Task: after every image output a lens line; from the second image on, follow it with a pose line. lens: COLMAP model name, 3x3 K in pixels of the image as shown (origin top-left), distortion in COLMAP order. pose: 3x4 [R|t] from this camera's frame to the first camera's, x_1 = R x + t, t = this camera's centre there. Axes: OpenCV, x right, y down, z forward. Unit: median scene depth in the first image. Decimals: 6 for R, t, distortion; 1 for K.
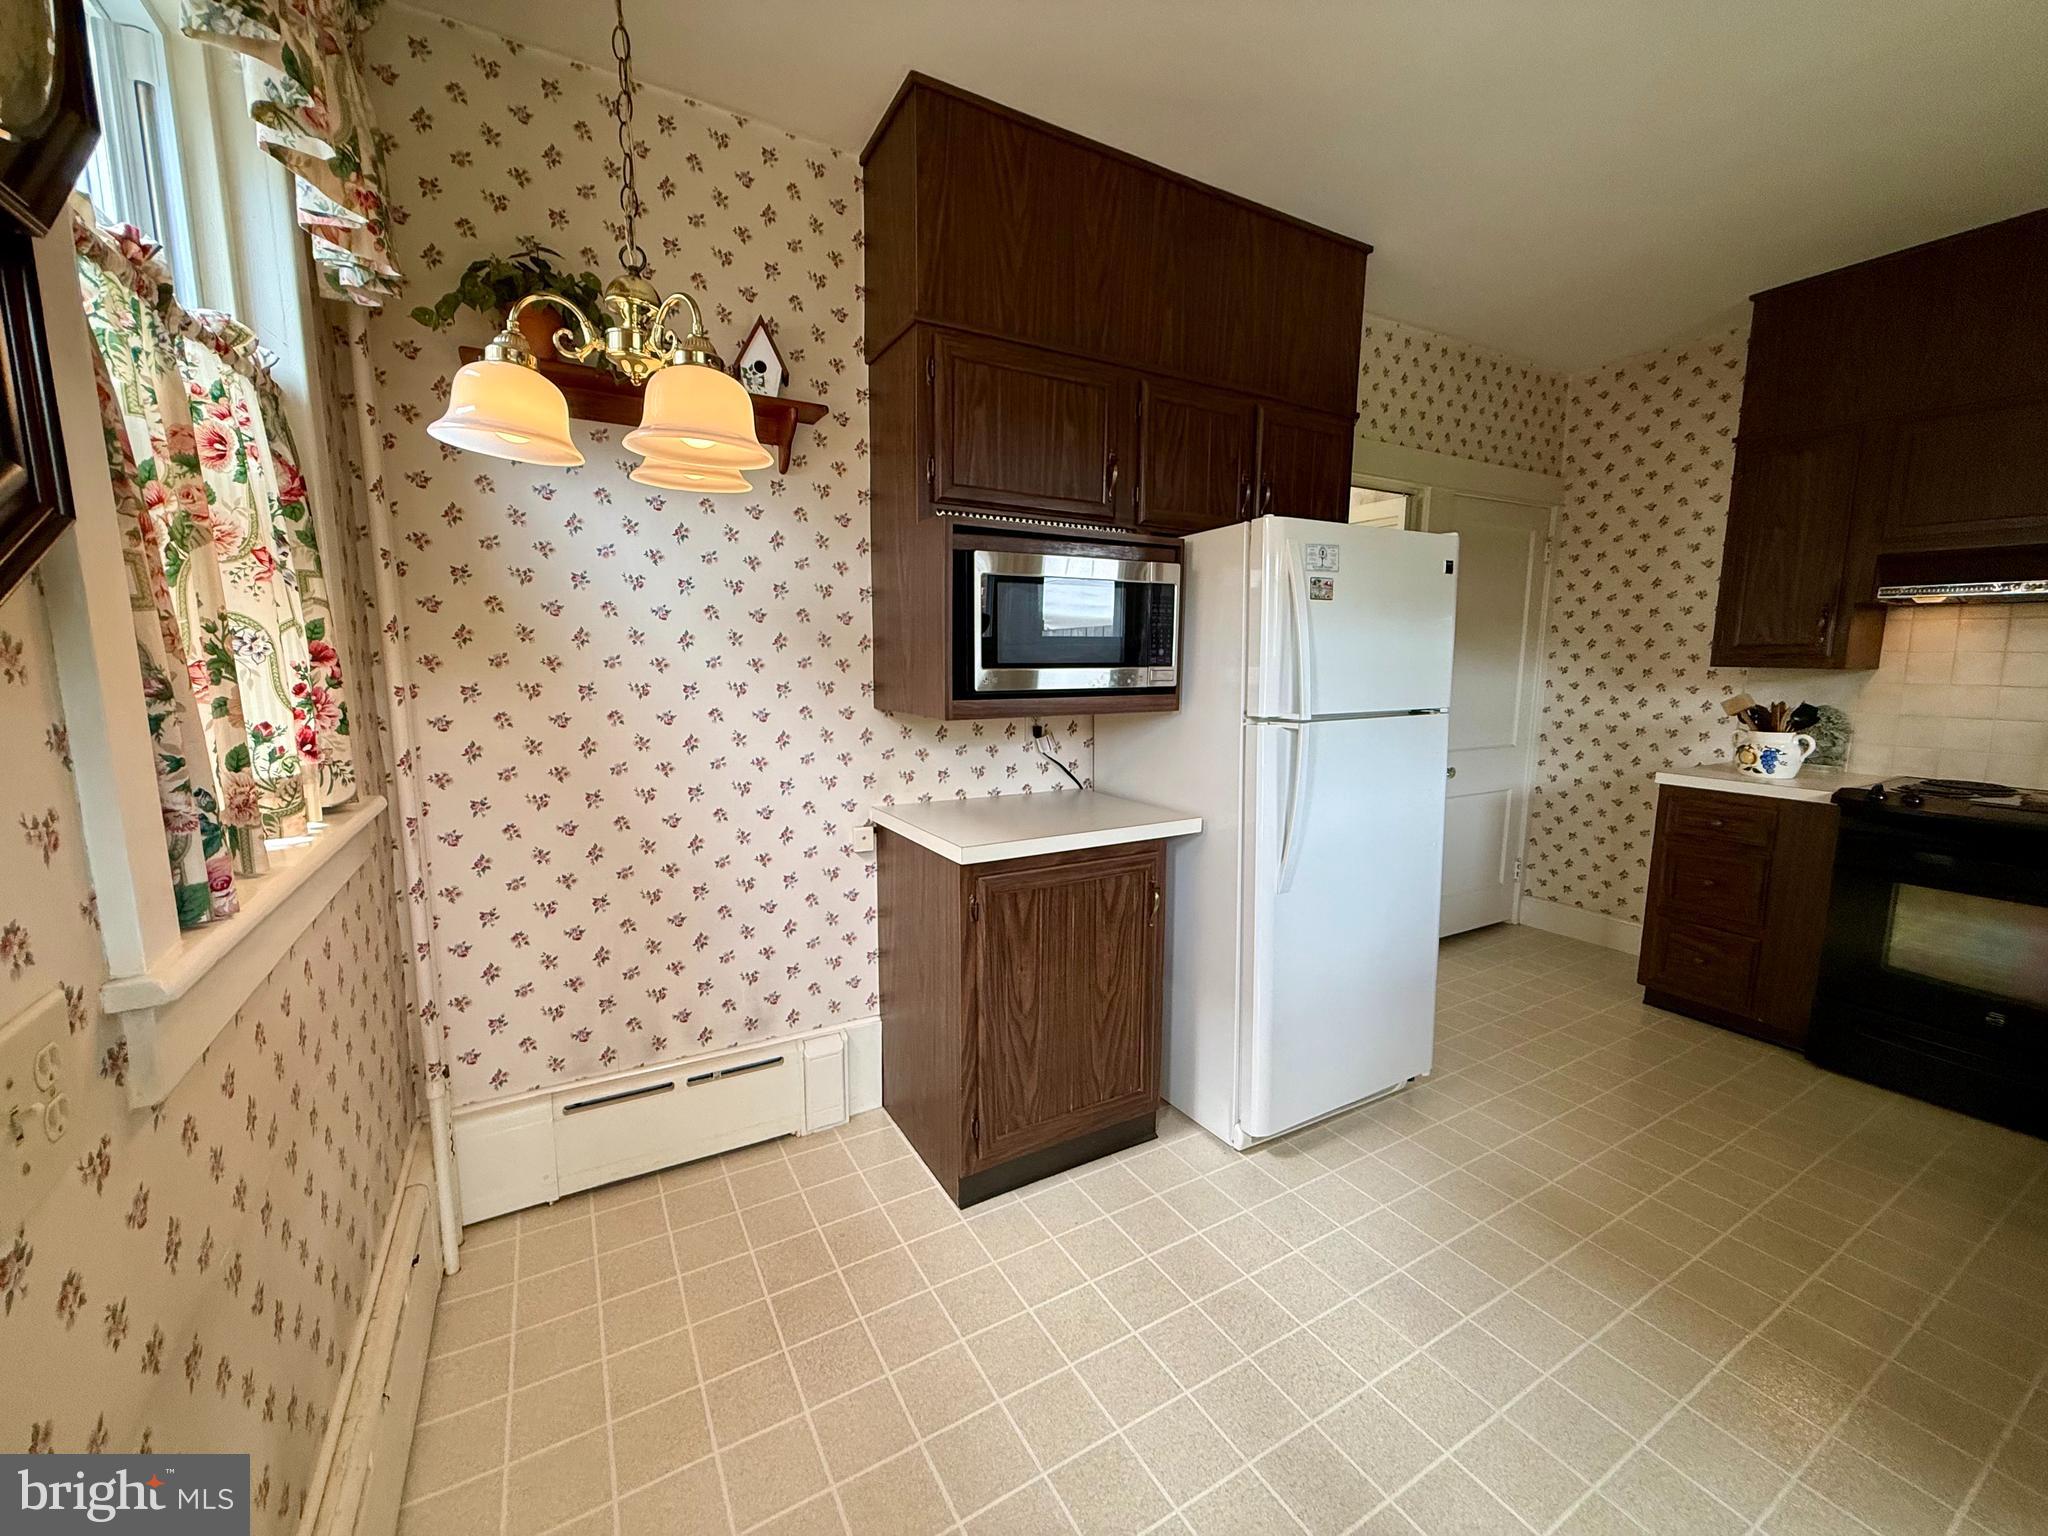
lens RADIAL K [[814.3, 0, 1027.7], [0, 814.3, 766.4], [0, 0, 1]] dist [0.000412, -0.000075]
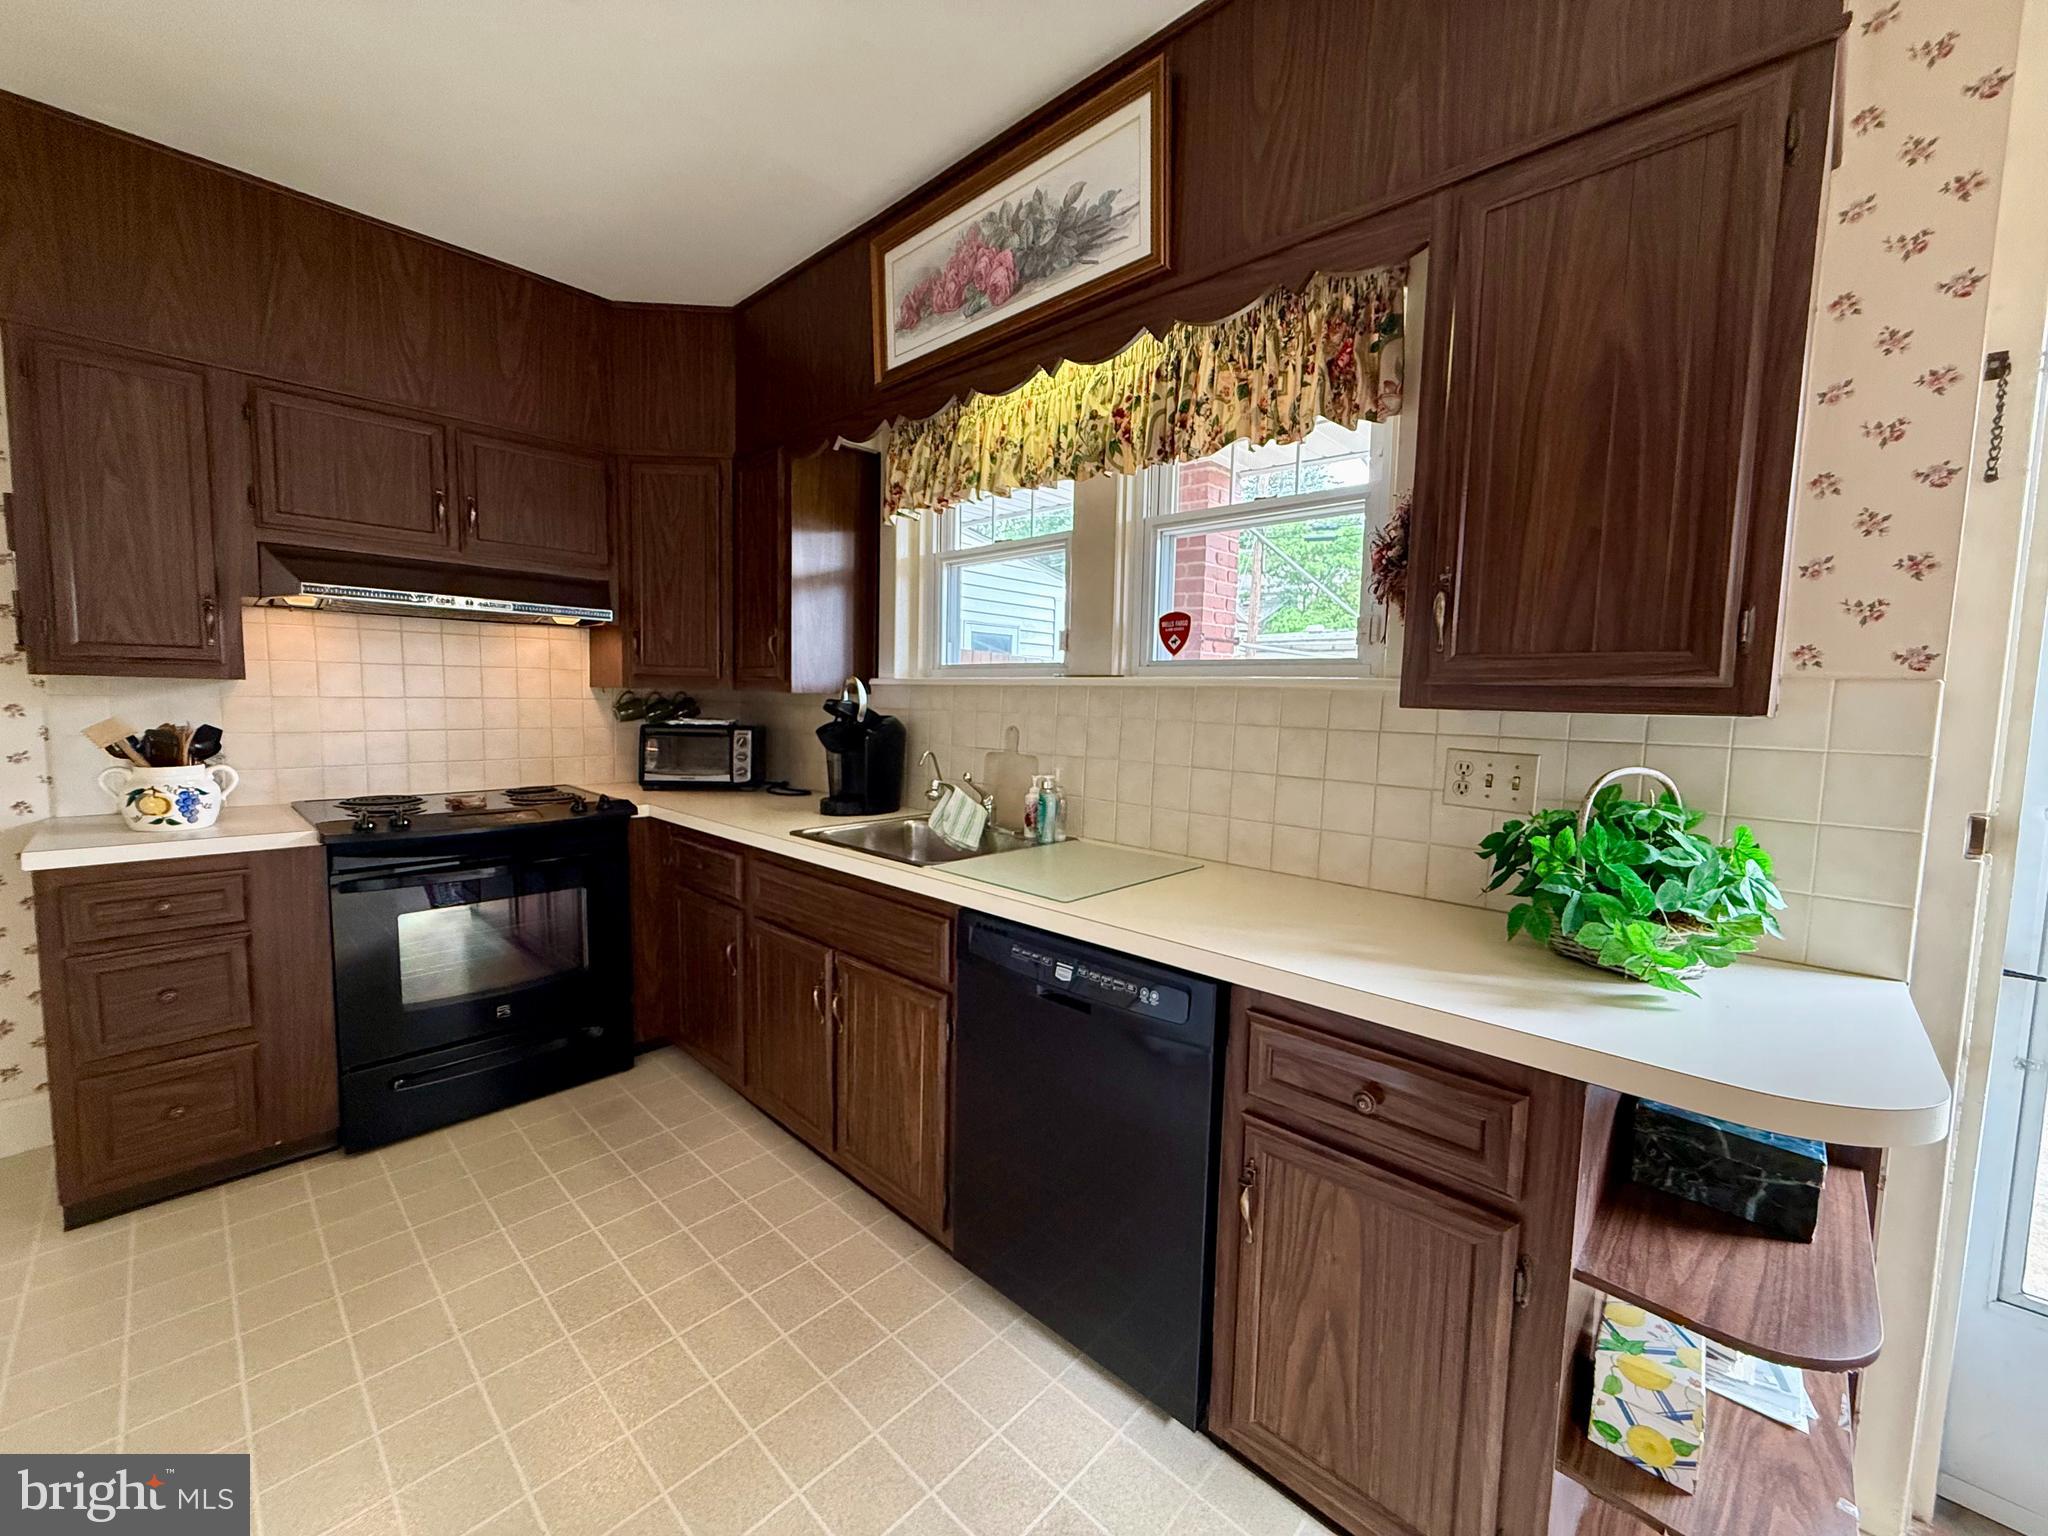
lens RADIAL K [[814.3, 0, 1009.8], [0, 814.3, 769.4], [0, 0, 1]] dist [0.000412, -0.000075]
pose [[-0.279598, -0.096546, 0.955251, 0.020447], [0.114260, 0.984515, 0.132947, -0.051058], [-0.953294, 0.146318, -0.264237, 0.492679]]
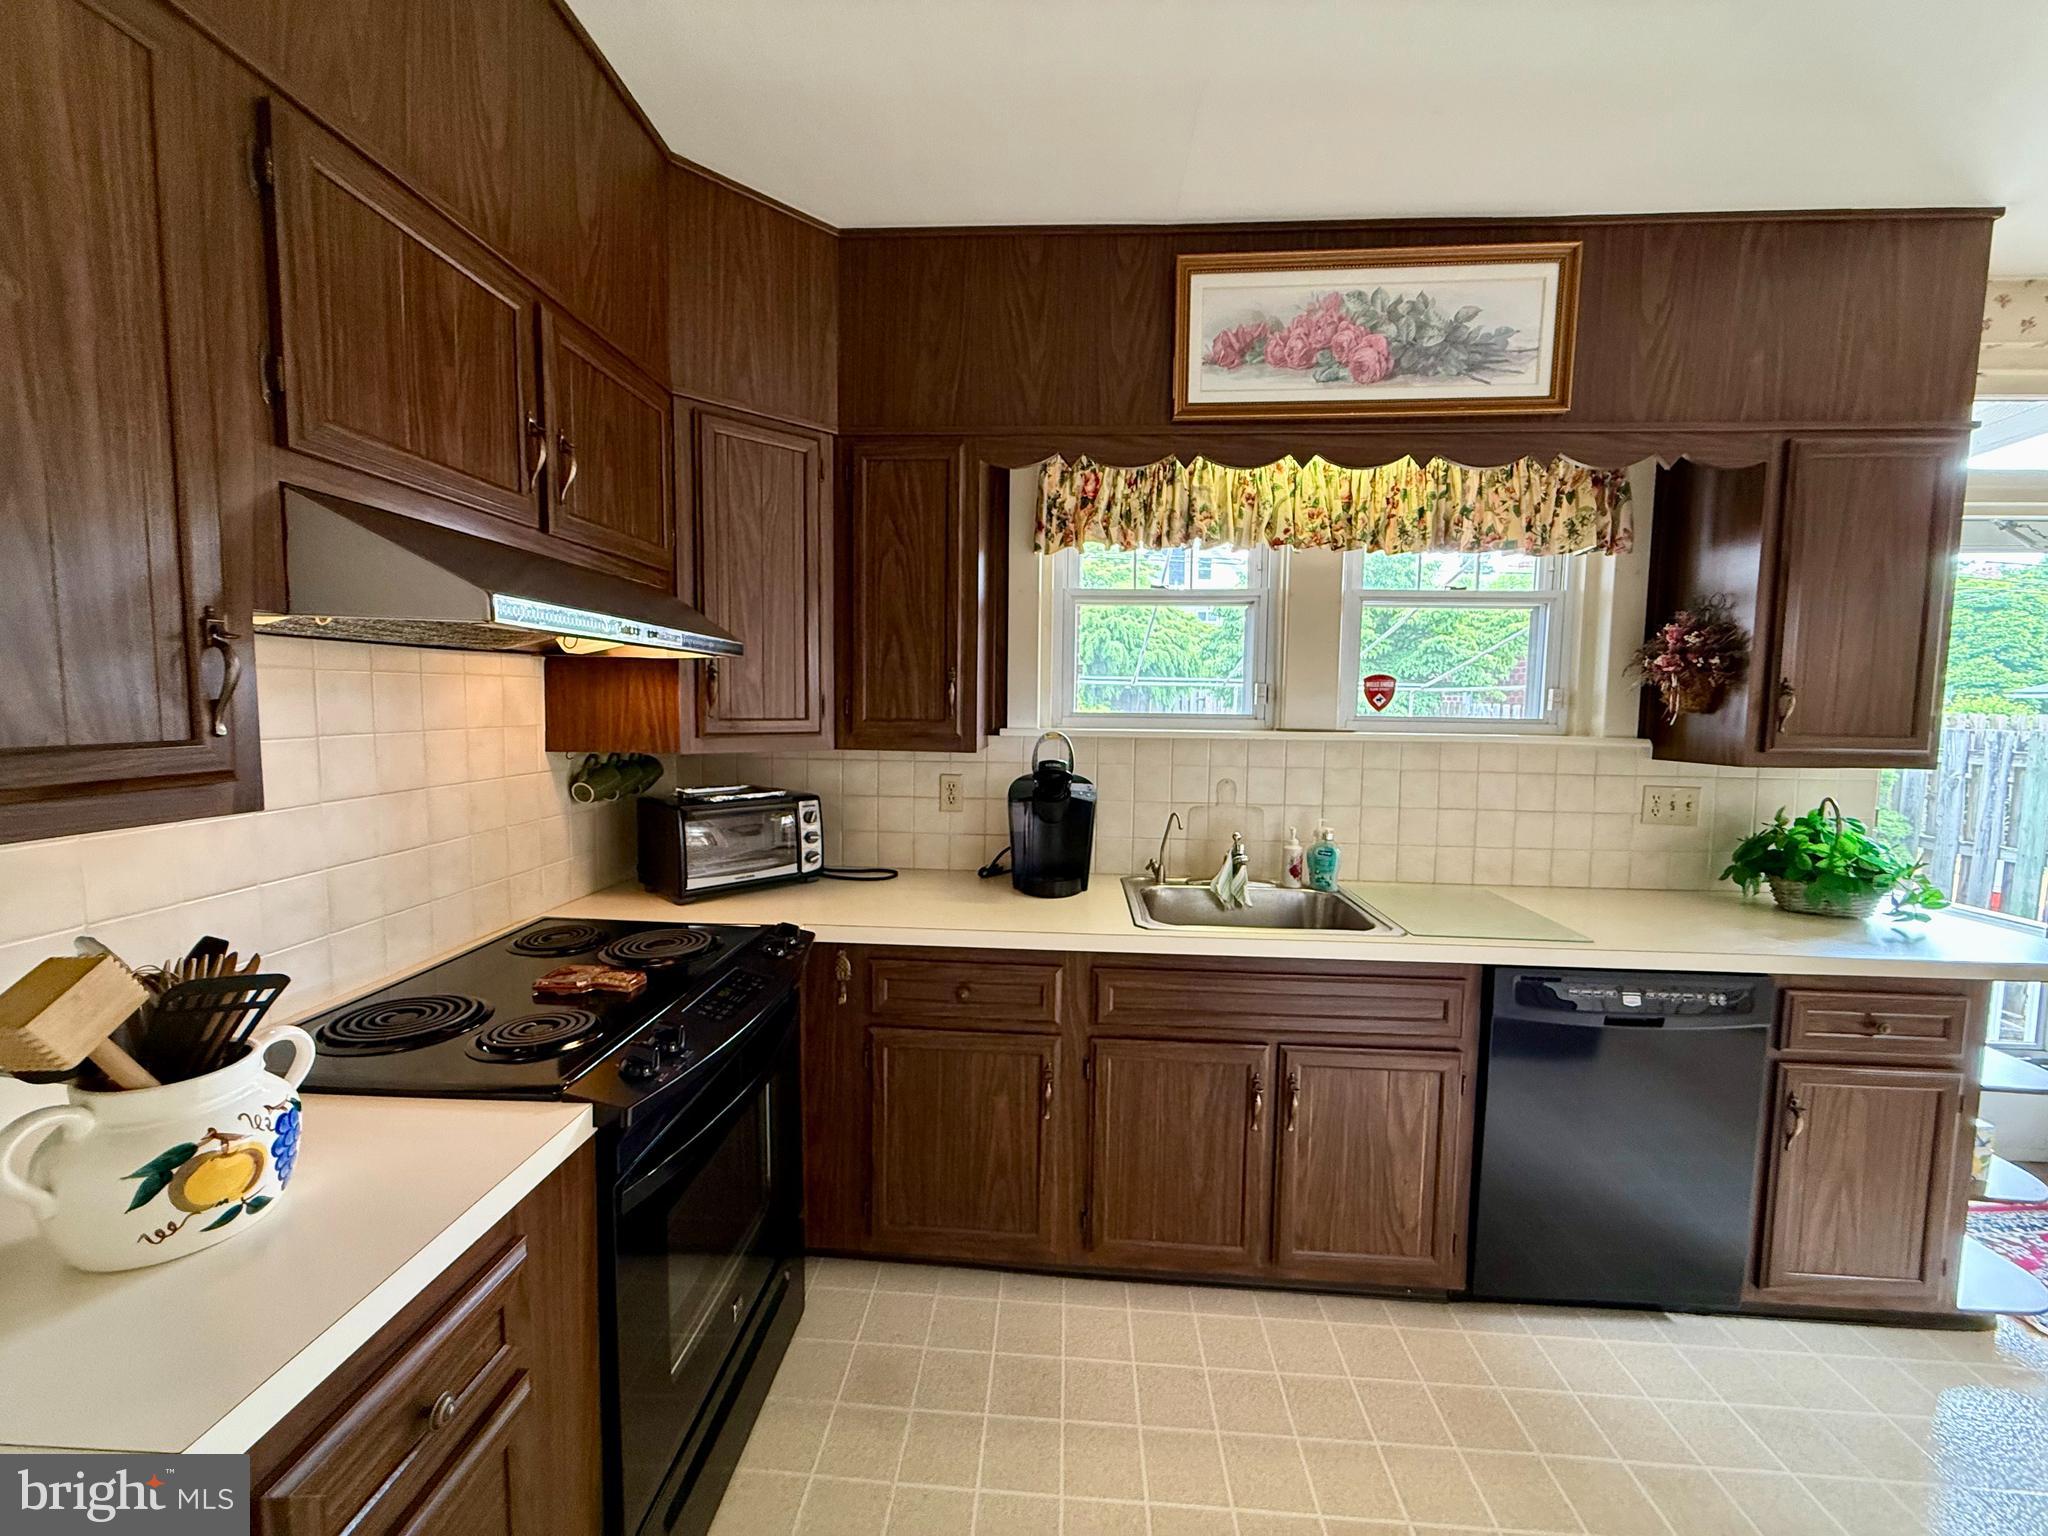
lens RADIAL K [[814.3, 0, 1015.0], [0, 814.3, 768.8], [0, 0, 1]] dist [0.000412, -0.000075]
pose [[-0.834377, -0.059279, 0.547997, 0.551524], [0.062389, 0.977654, 0.200750, -0.176570], [-0.547652, 0.201690, -0.812034, 1.064816]]
